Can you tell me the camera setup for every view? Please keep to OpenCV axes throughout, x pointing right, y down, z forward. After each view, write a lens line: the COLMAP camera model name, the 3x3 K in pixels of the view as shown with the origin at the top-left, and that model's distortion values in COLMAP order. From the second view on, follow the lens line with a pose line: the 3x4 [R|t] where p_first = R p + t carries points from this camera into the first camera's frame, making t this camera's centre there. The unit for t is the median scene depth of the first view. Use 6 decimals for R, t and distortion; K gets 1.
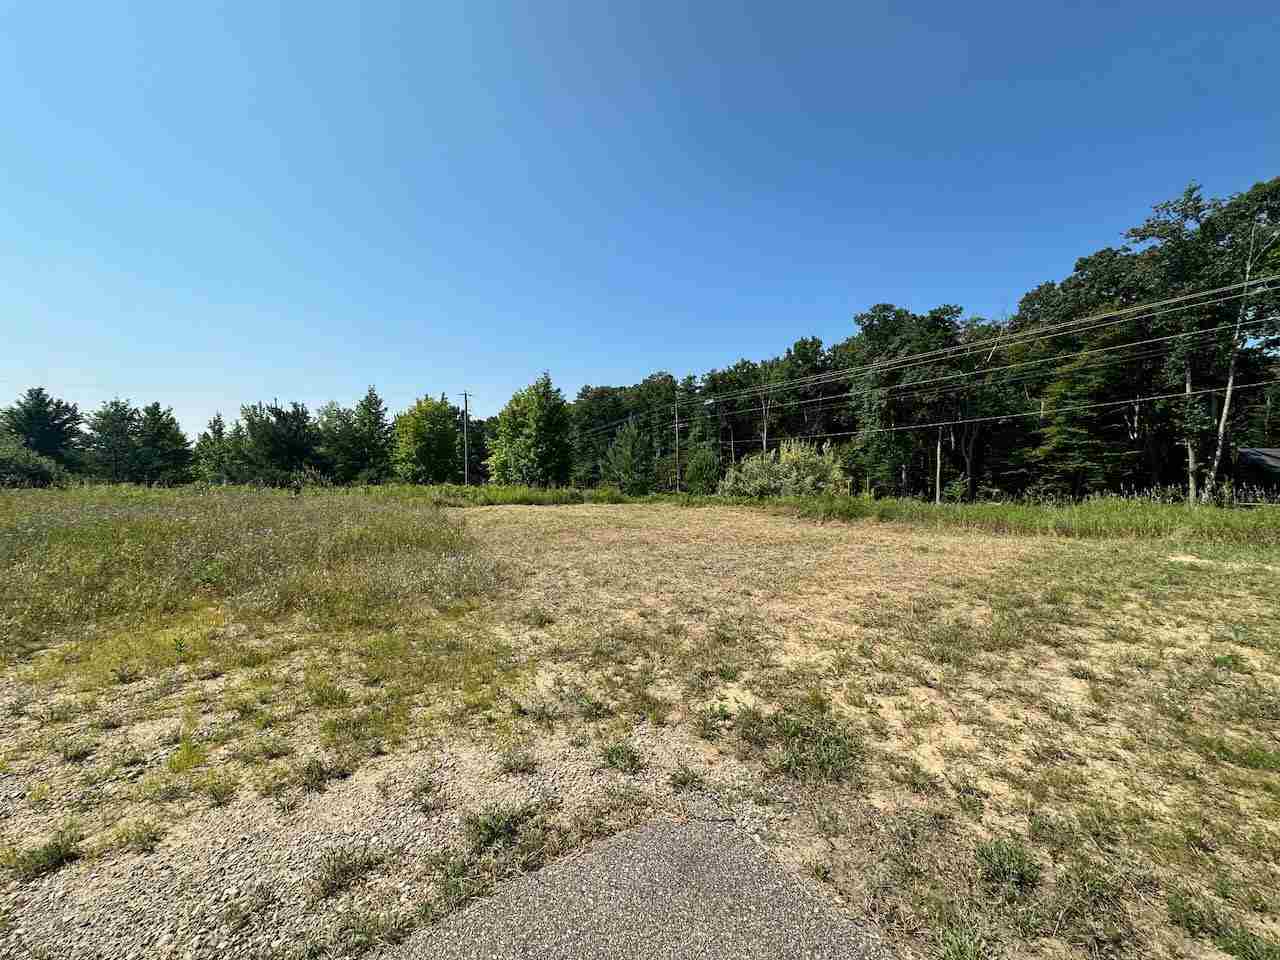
lens RADIAL K [[510.6, 0, 640.8], [0, 510.6, 481.9], [0, 0, 1]] dist [-0.005373, 0.001340]
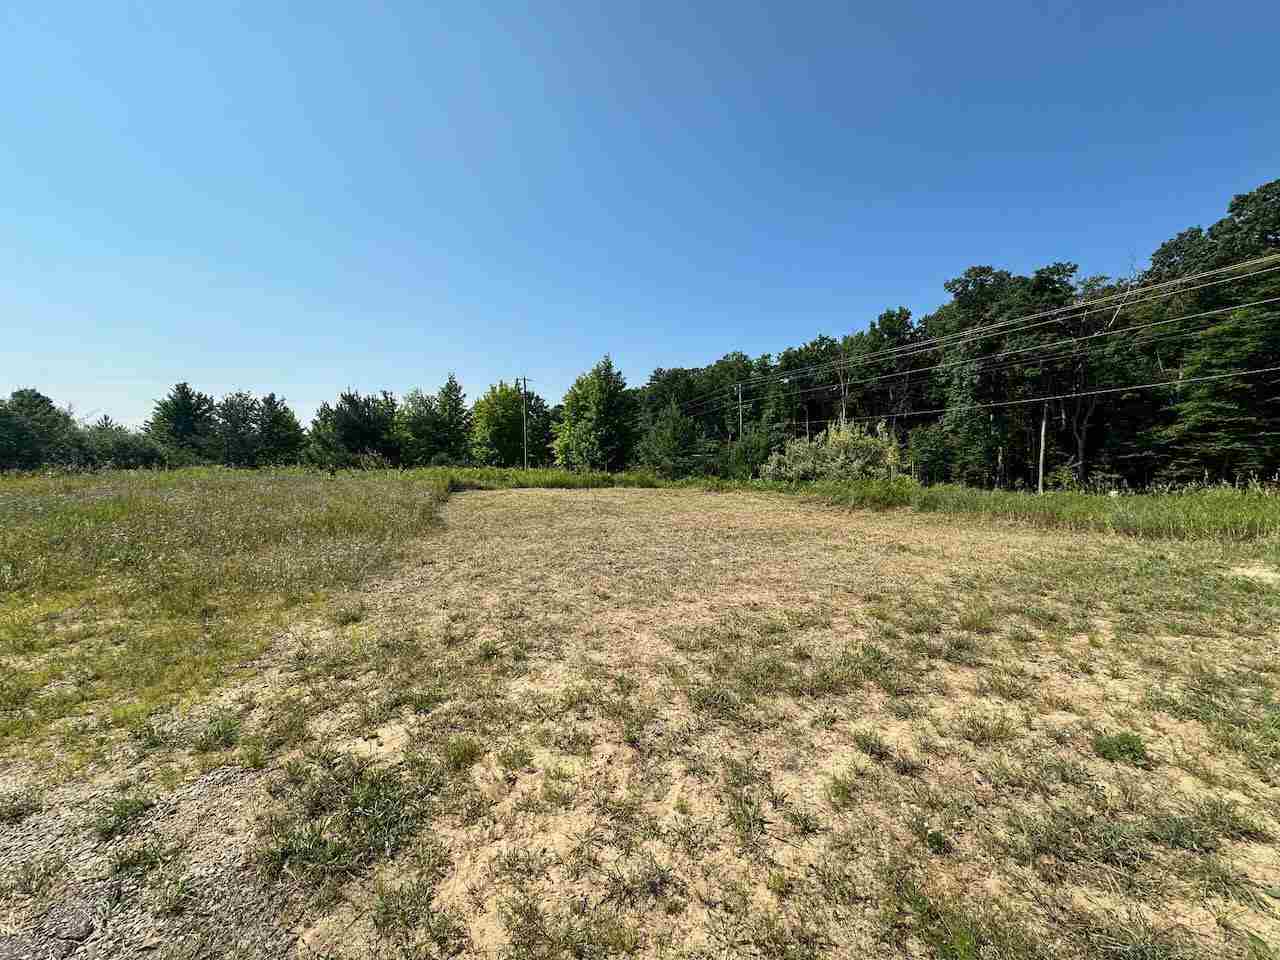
lens RADIAL K [[510.6, 0, 640.4], [0, 510.6, 479.5], [0, 0, 1]] dist [-0.005373, 0.001340]
pose [[0.986908, 0.007293, -0.161118, 0.038801], [-0.002678, 0.999580, 0.028840, -0.000473], [0.161261, -0.028031, 0.986514, 0.015579]]
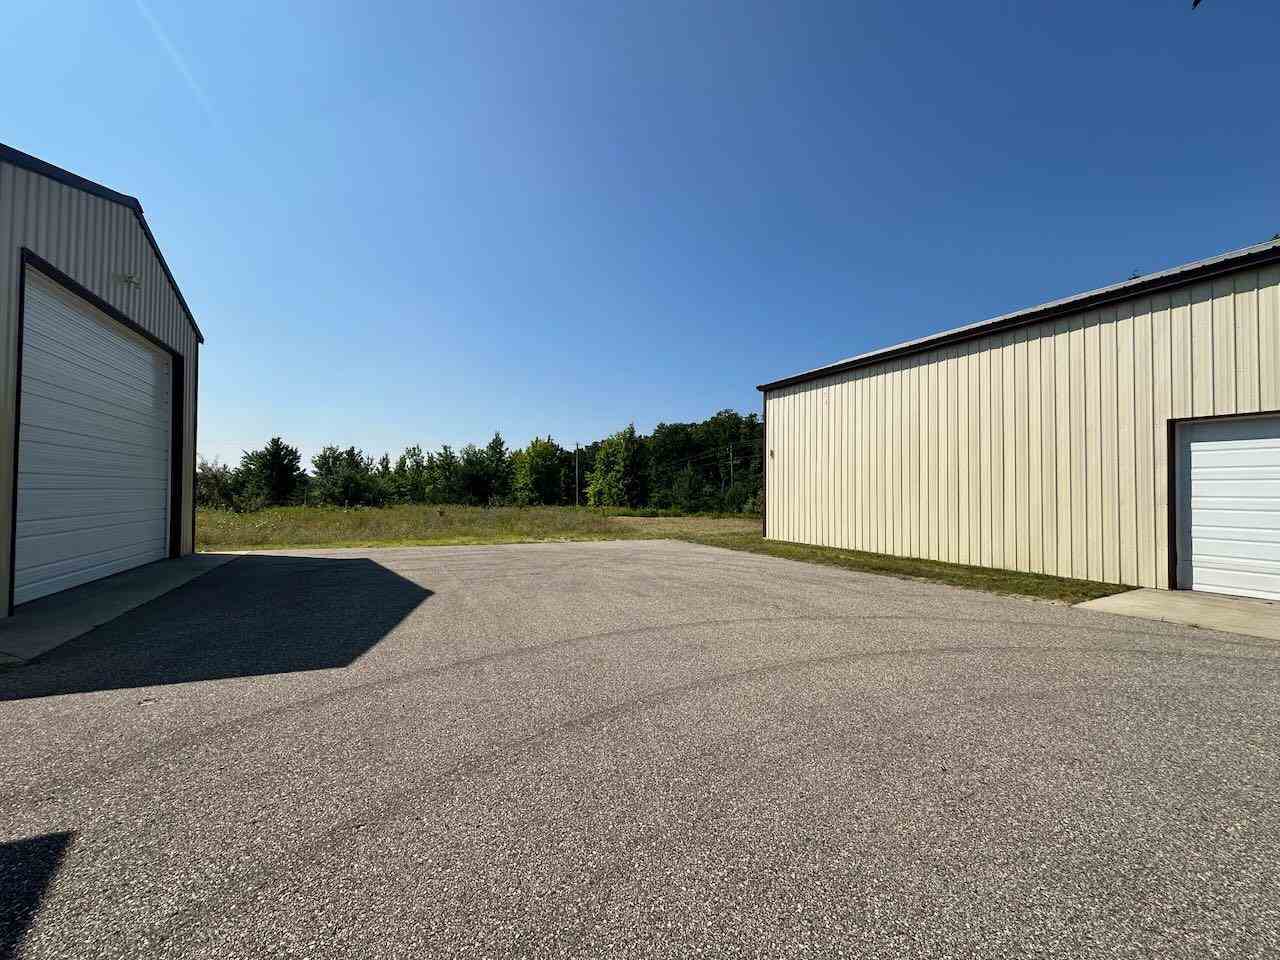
lens RADIAL K [[510.6, 0, 643.0], [0, 510.6, 485.1], [0, 0, 1]] dist [-0.005373, 0.001340]
pose [[0.989737, -0.000351, -0.142898, 0.032840], [-0.005783, 0.999079, -0.042507, 0.003050], [0.142782, 0.042897, 0.988824, -0.284339]]
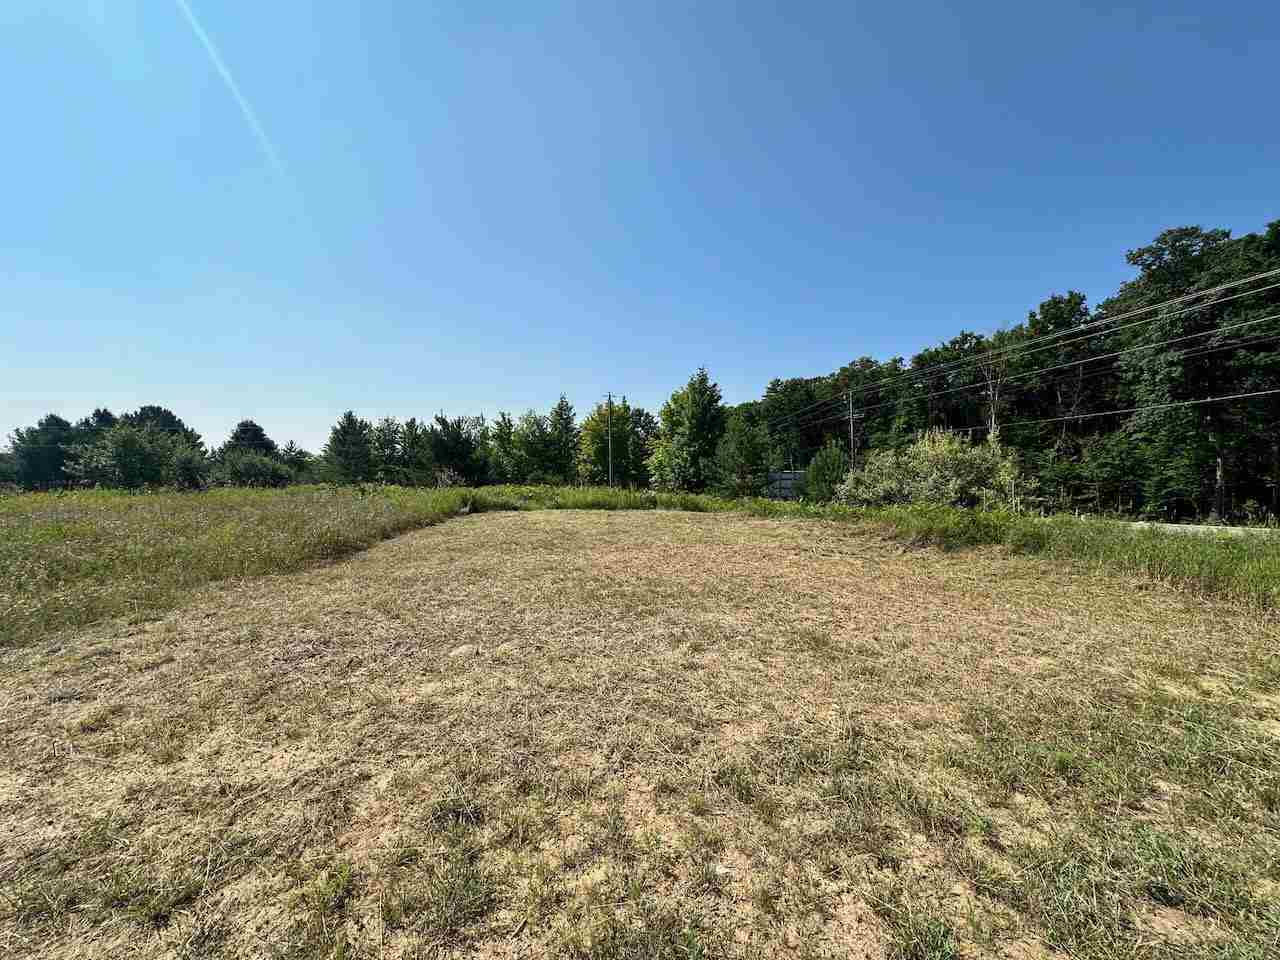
lens RADIAL K [[510.6, 0, 639.4], [0, 510.6, 478.8], [0, 0, 1]] dist [-0.005373, 0.001340]
pose [[0.914237, 0.001469, -0.405178, 0.088681], [-0.002667, 0.999994, -0.002392, -0.003230], [0.405172, 0.003267, 0.914235, 0.071511]]
